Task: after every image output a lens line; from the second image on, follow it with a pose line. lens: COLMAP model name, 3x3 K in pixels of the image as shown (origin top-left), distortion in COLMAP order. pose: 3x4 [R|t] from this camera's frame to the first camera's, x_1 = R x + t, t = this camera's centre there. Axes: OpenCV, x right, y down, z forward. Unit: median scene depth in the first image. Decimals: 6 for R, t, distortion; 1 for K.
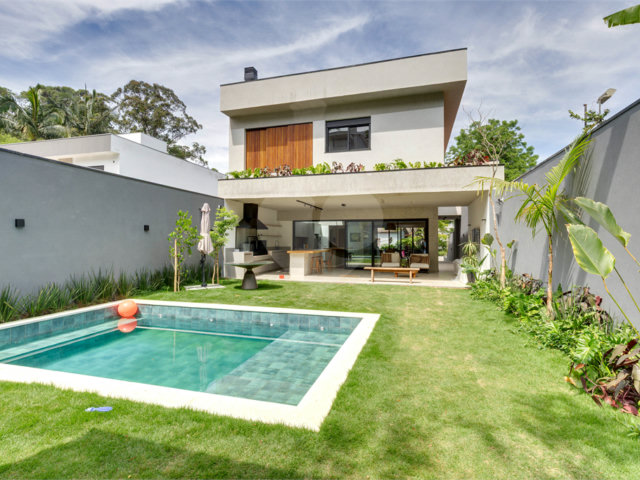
lens RADIAL K [[332.3, 0, 319.5], [0, 332.3, 220.1], [0, 0, 1]] dist [0.000290, 0.000091]
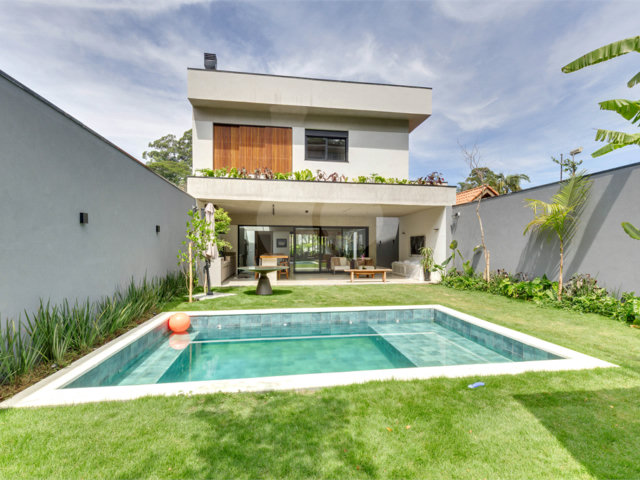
lens RADIAL K [[334.9, 0, 320.2], [0, 334.9, 235.6], [0, 0, 1]] dist [0.002659, 0.001648]
pose [[0.900718, 0.016186, 0.434102, -0.399444], [-0.027206, 0.999446, 0.019185, 0.009934], [-0.433551, -0.029091, 0.900659, 0.044537]]
